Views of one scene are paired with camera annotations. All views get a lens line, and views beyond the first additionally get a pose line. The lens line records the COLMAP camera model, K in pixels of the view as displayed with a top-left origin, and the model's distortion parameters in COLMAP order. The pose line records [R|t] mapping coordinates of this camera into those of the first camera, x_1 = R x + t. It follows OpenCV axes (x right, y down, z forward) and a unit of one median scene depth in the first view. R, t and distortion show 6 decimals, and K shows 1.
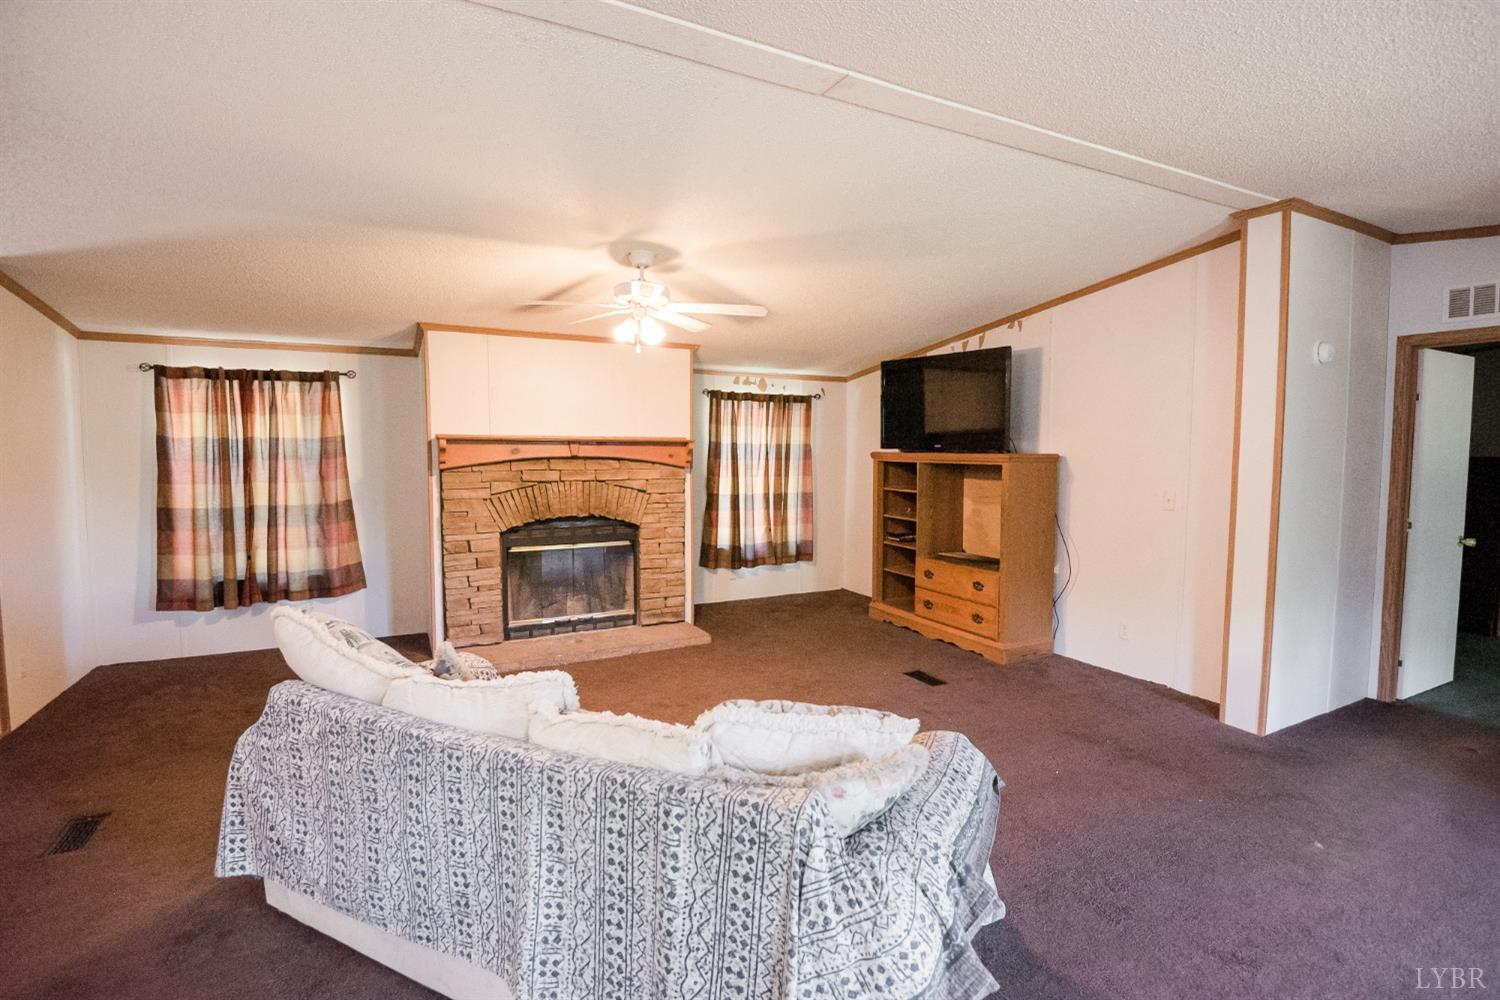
lens RADIAL K [[689.4, 0, 753.3], [0, 689.4, 501.5], [0, 0, 1]] dist [-0.001062, -0.018304]
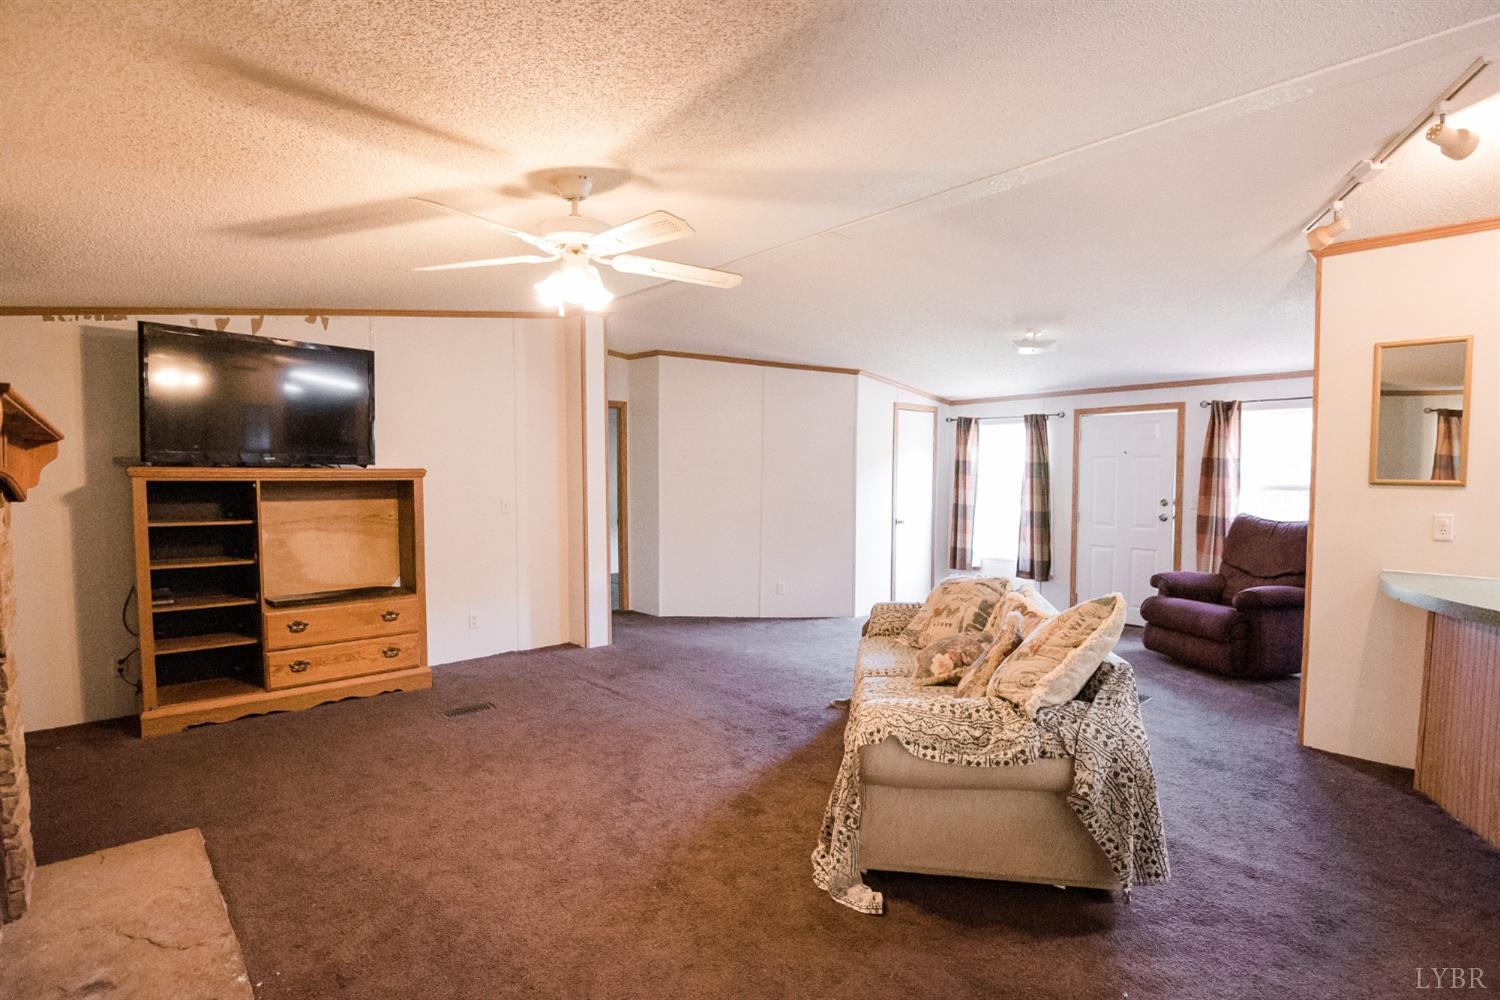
lens RADIAL K [[689.4, 0, 753.3], [0, 689.4, 501.5], [0, 0, 1]] dist [-0.001062, -0.018304]
pose [[-0.269677, -0.035864, 0.962283, -0.617243], [0.058458, 0.996853, 0.053535, -0.044481], [-0.961175, 0.070690, -0.266732, 0.722337]]
